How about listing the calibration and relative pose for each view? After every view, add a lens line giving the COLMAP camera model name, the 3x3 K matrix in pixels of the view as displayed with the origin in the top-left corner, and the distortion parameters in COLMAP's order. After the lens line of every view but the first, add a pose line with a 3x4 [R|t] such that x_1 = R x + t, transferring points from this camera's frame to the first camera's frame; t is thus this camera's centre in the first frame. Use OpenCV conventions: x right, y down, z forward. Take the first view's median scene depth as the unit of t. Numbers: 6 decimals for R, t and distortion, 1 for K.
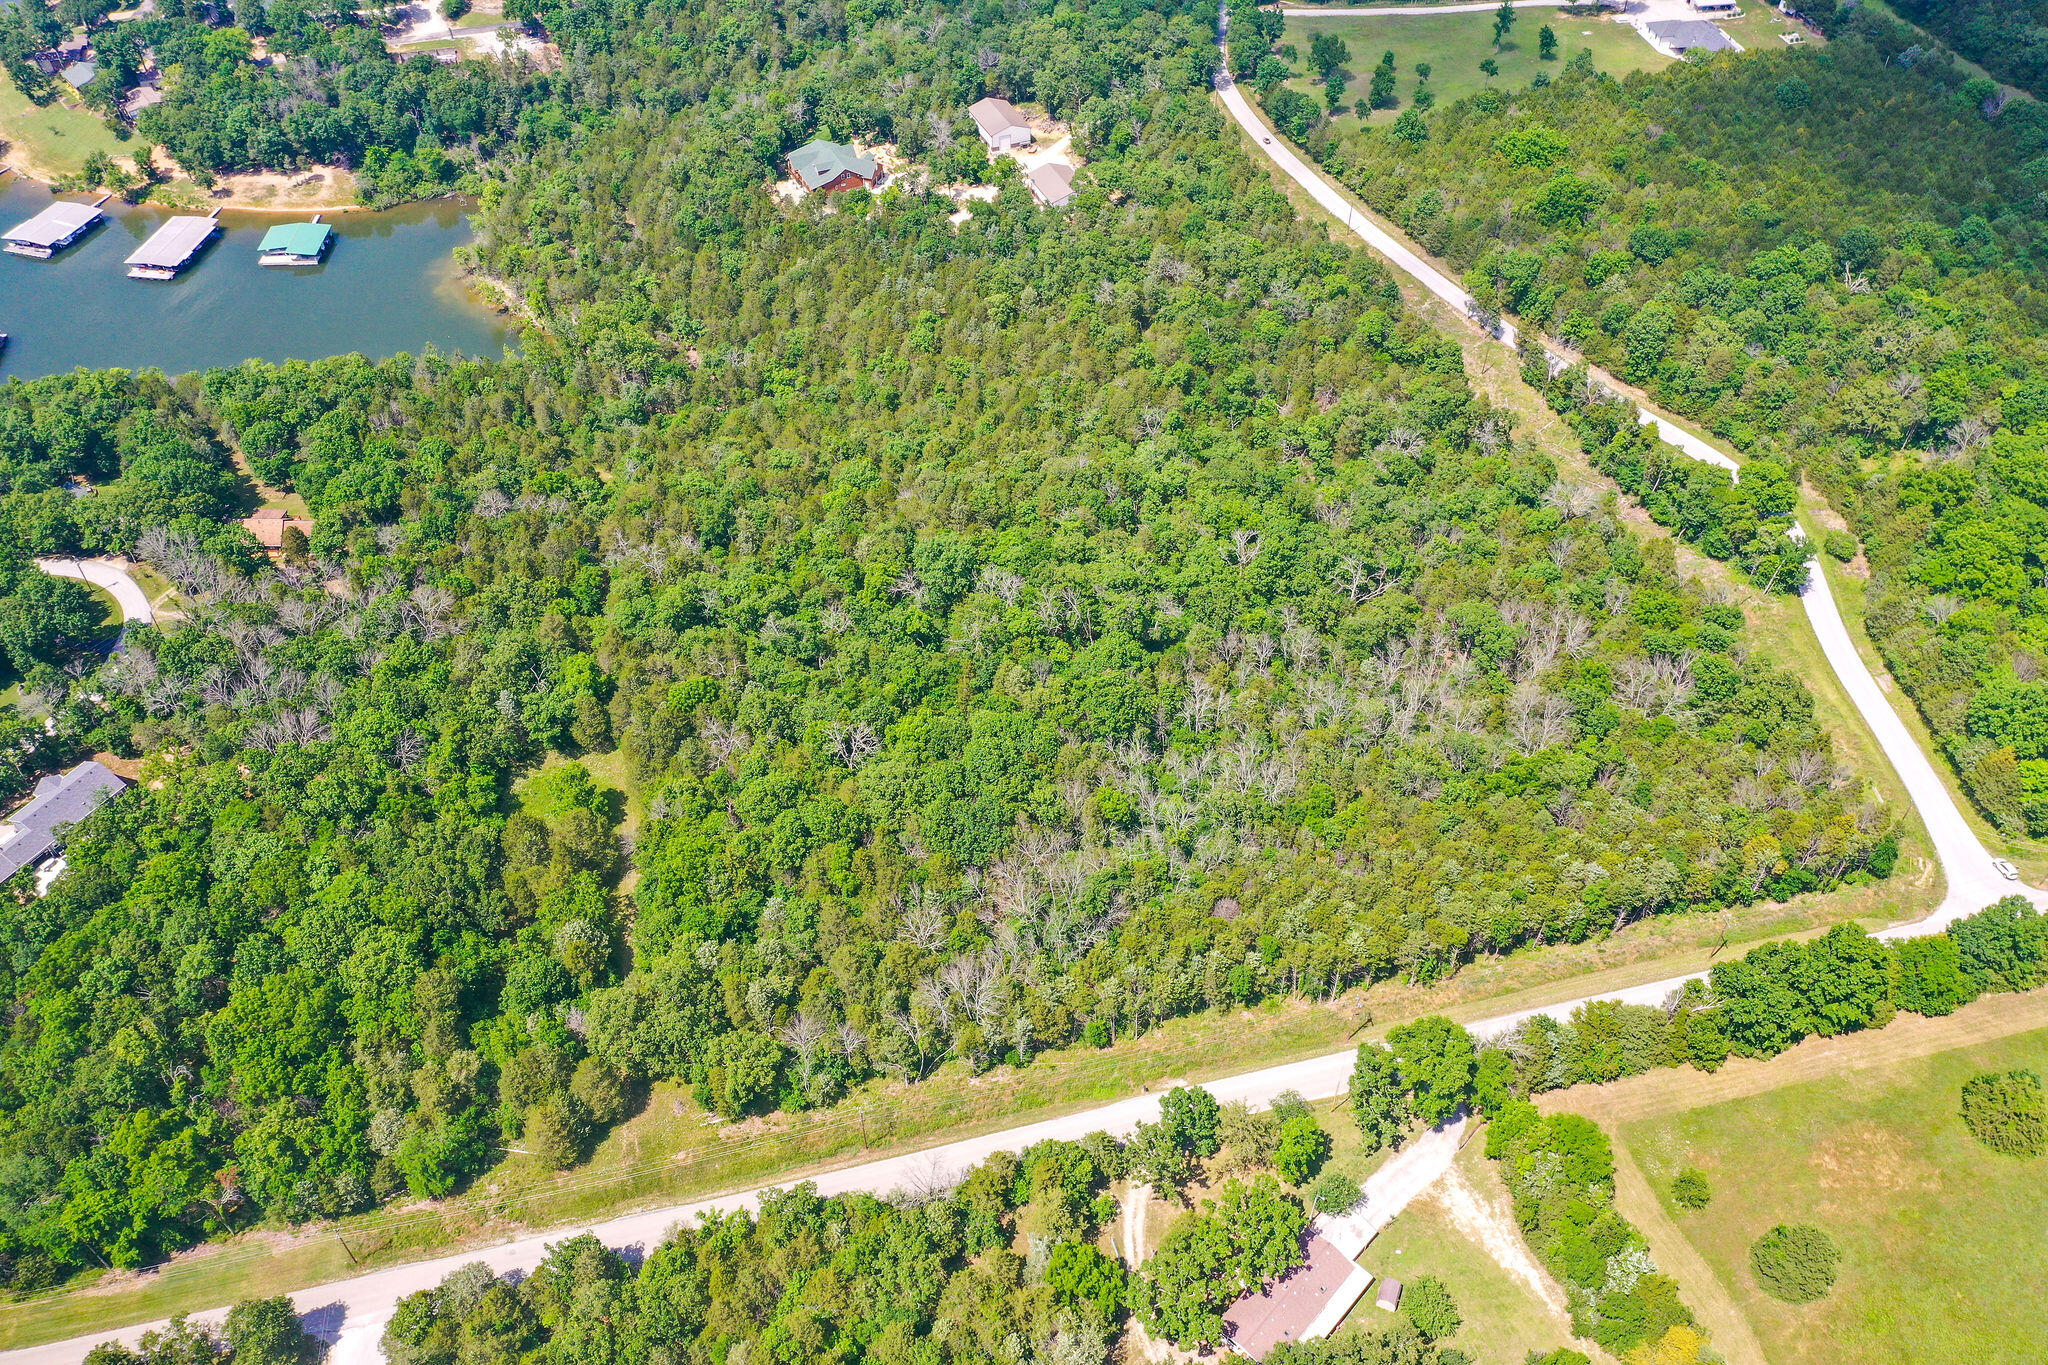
lens RADIAL K [[1598.7, 0, 1003.6], [0, 1598.7, 679.7], [0, 0, 1]] dist [-0.010244, -0.005848]
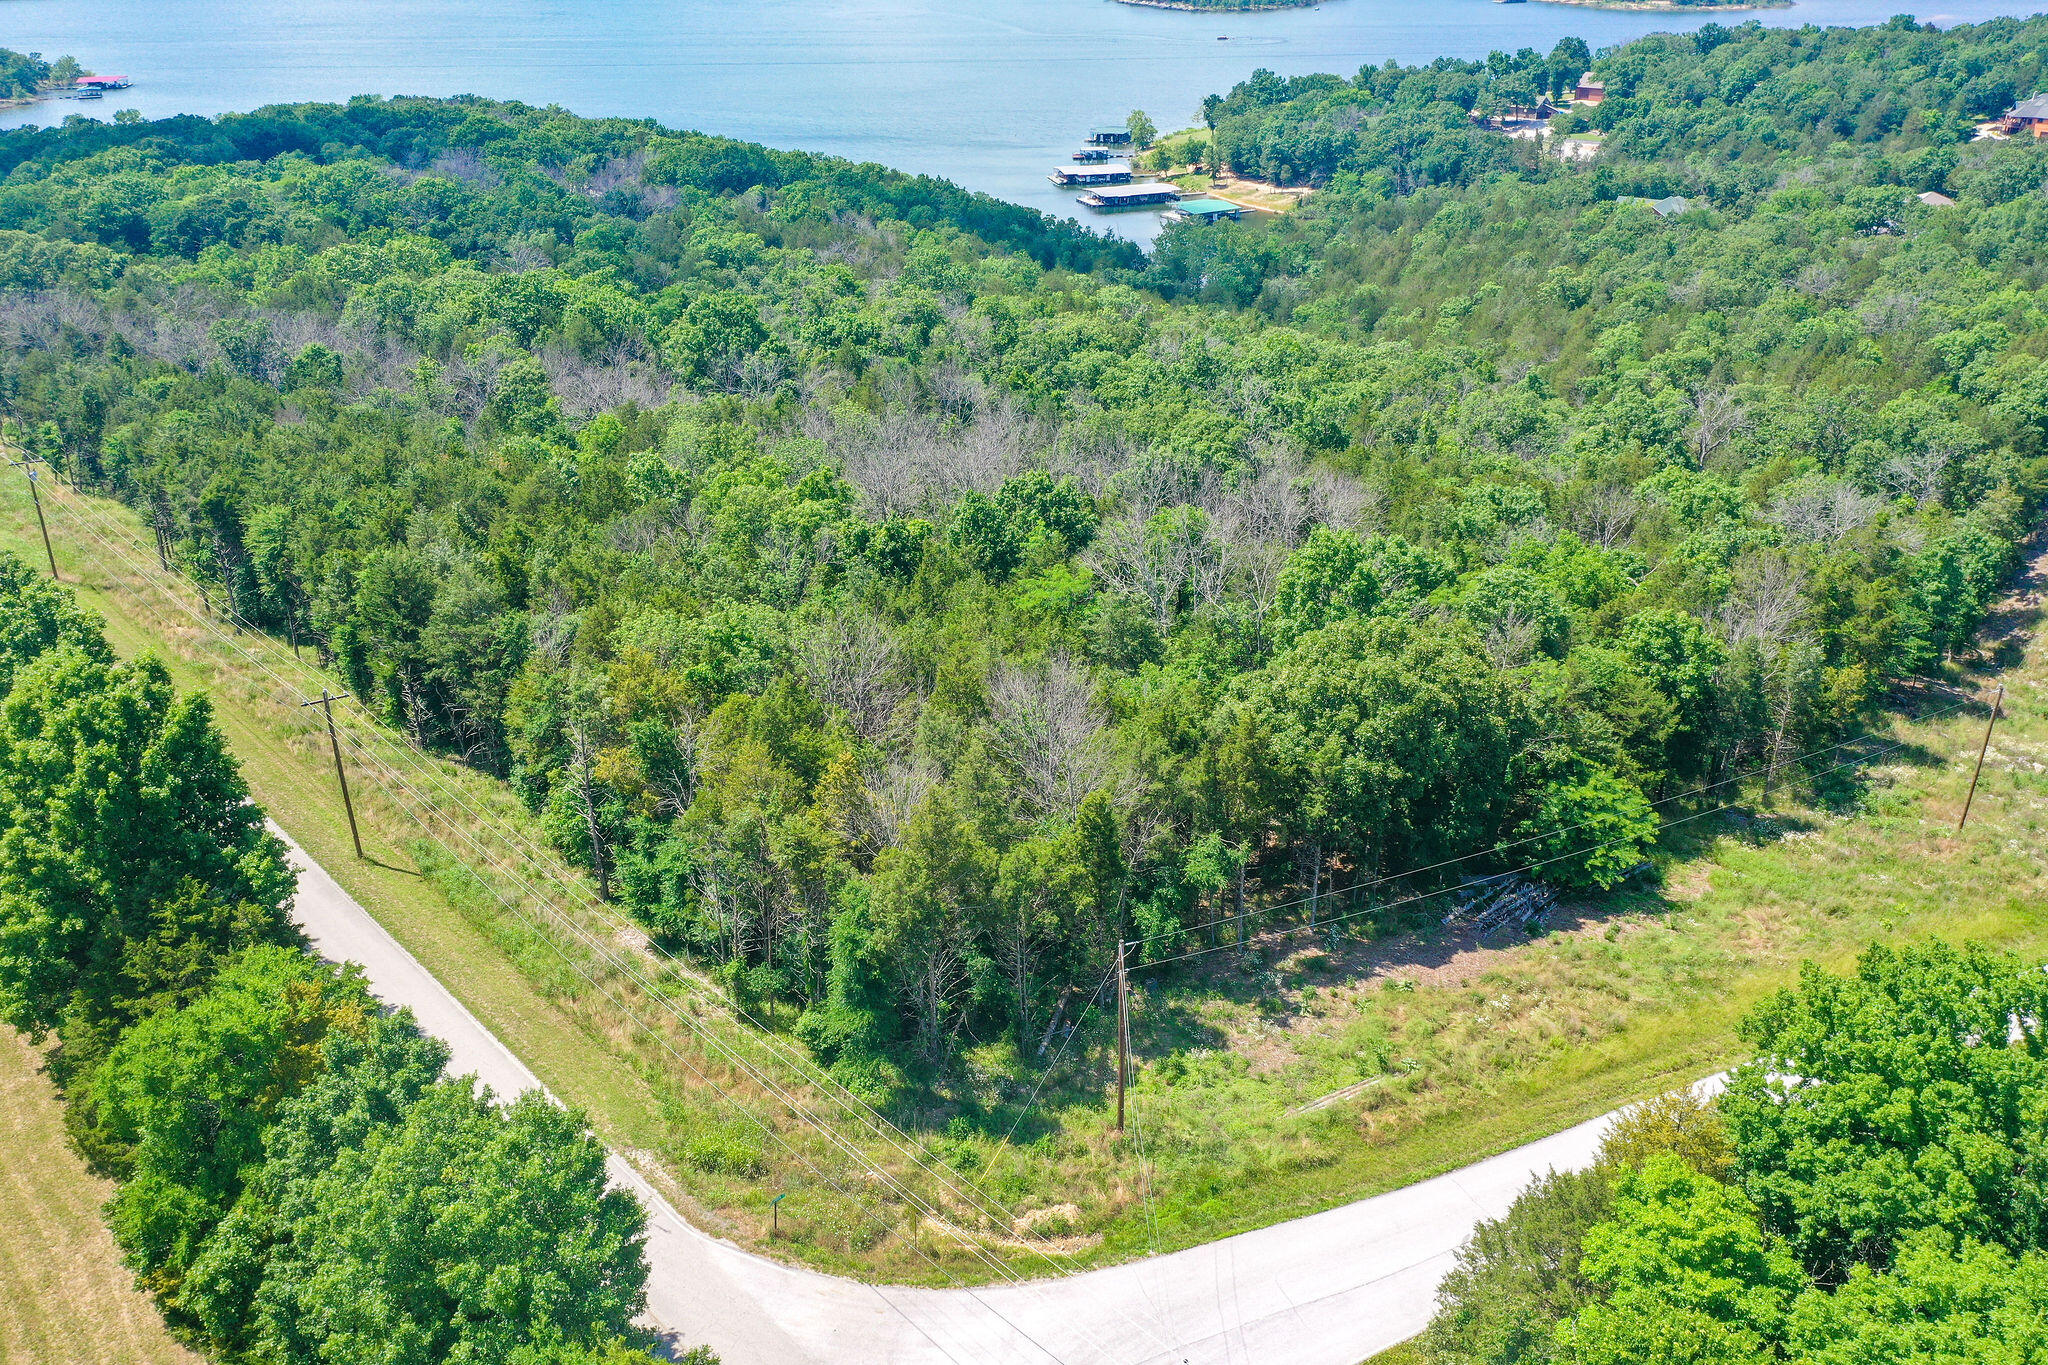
lens RADIAL K [[1598.7, 0, 1003.6], [0, 1598.7, 679.7], [0, 0, 1]] dist [-0.010244, -0.005848]
pose [[0.495379, 0.384929, -0.778736, 0.446841], [-0.604616, 0.796466, 0.009077, 0.031422], [0.623730, 0.466339, 0.627287, 0.493630]]
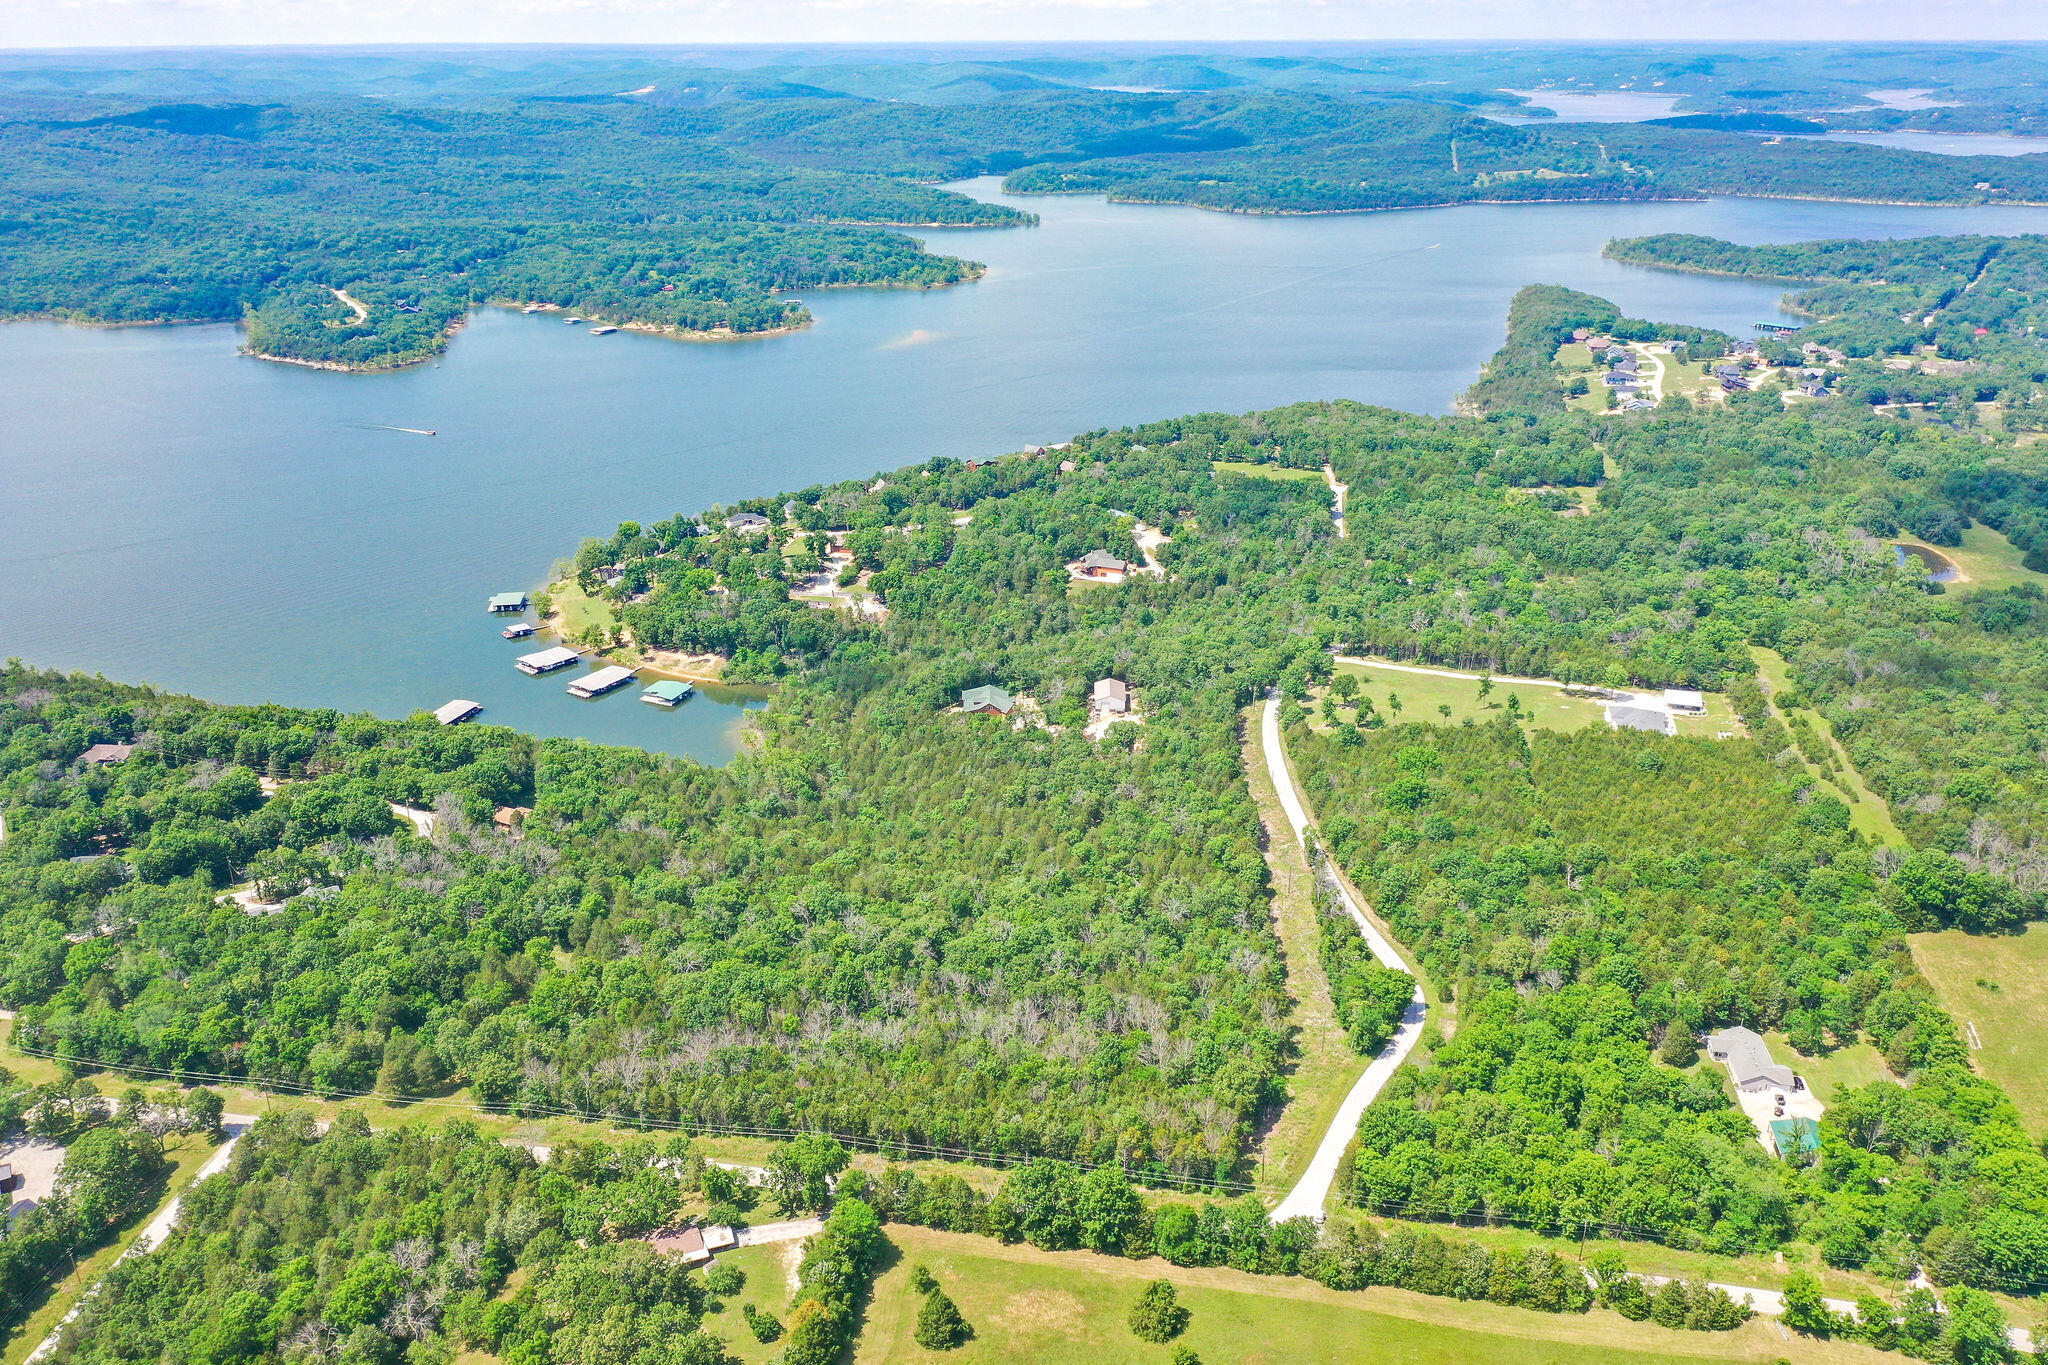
lens RADIAL K [[1598.7, 0, 1003.6], [0, 1598.7, 679.7], [0, 0, 1]] dist [-0.010244, -0.005848]
pose [[0.908690, 0.158716, -0.386125, 0.508545], [-0.295565, 0.897783, -0.326539, 0.140416], [0.294829, 0.410847, 0.862717, -0.273579]]
